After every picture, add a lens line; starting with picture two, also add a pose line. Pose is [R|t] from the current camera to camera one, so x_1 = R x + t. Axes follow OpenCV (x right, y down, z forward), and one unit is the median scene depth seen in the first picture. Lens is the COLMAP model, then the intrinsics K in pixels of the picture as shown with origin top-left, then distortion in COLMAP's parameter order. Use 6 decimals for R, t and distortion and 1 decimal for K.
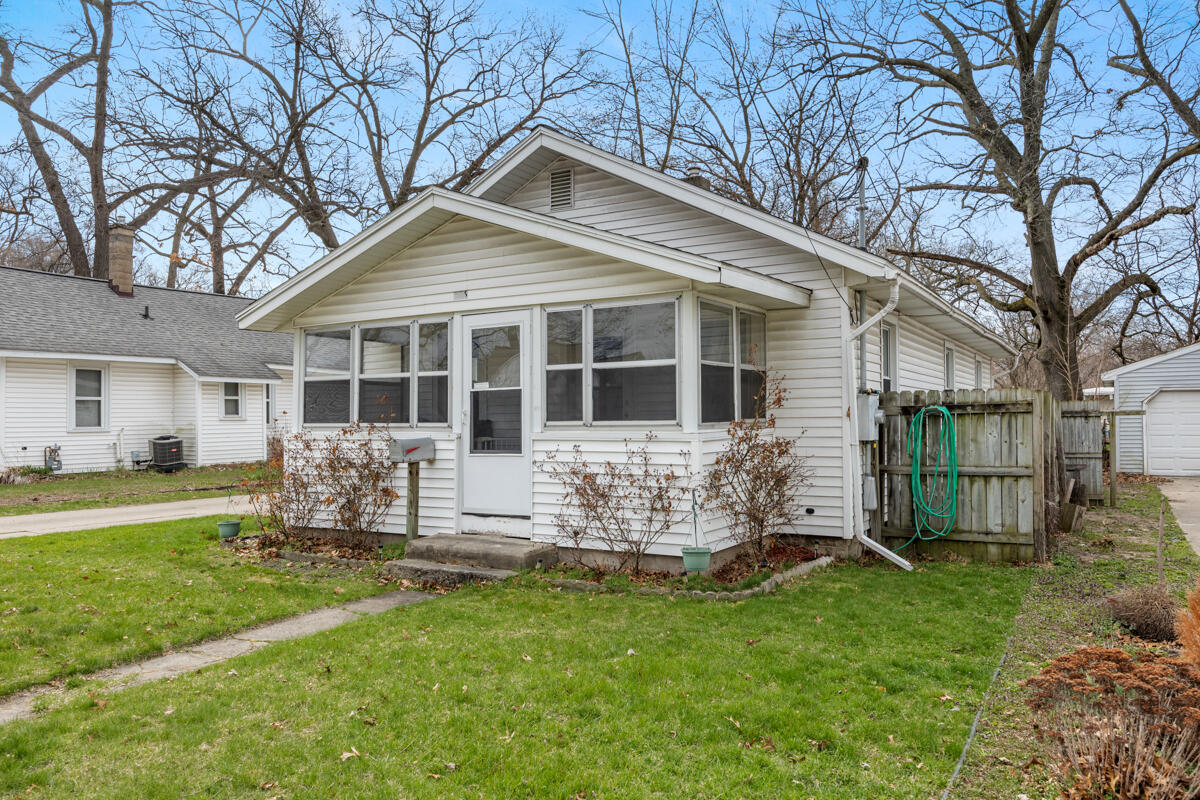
lens RADIAL K [[867.9, 0, 600.0], [0, 867.9, 400.0], [0, 0, 1]] dist [-0.005392, -0.004849]
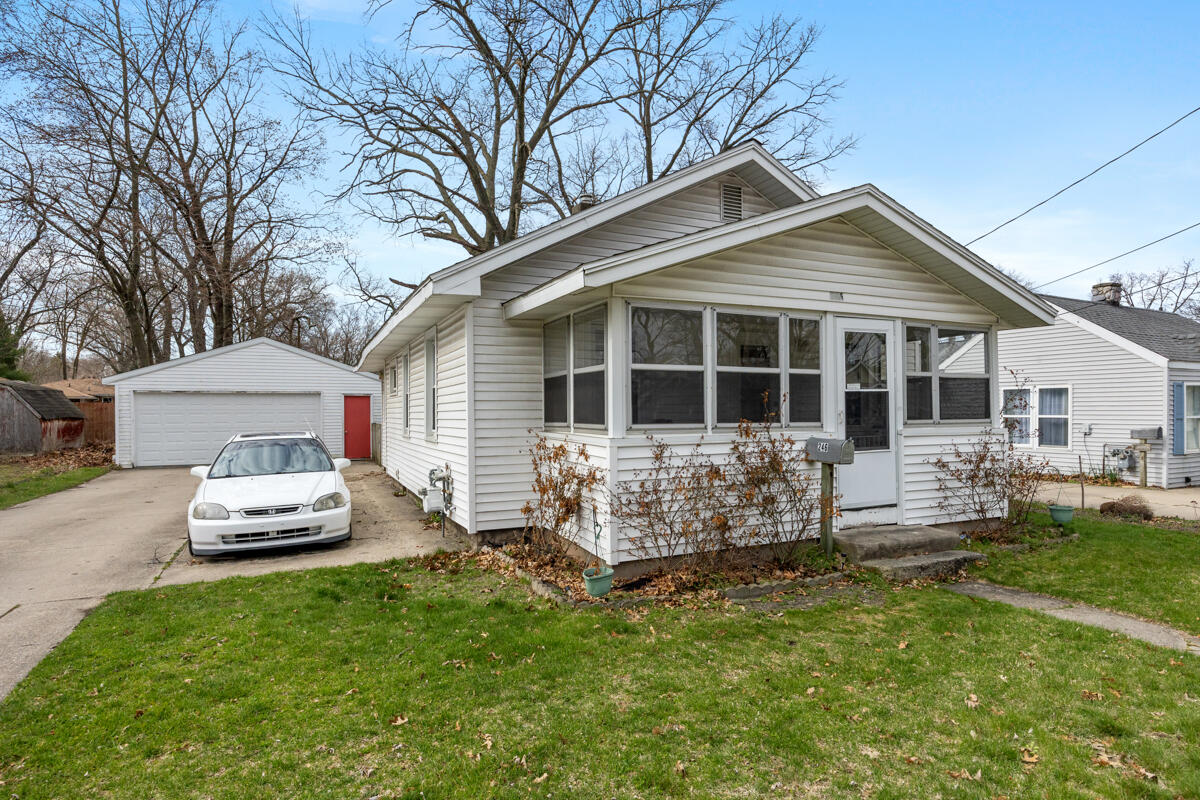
lens RADIAL K [[631.6, 0, 603.0], [0, 631.6, 425.2], [0, 0, 1]] dist [-0.002229, -0.000676]
pose [[0.565217, -0.003777, 0.824934, -0.932741], [-0.012274, 0.999840, 0.012987, 0.023949], [-0.824851, -0.017465, 0.565080, 0.813418]]
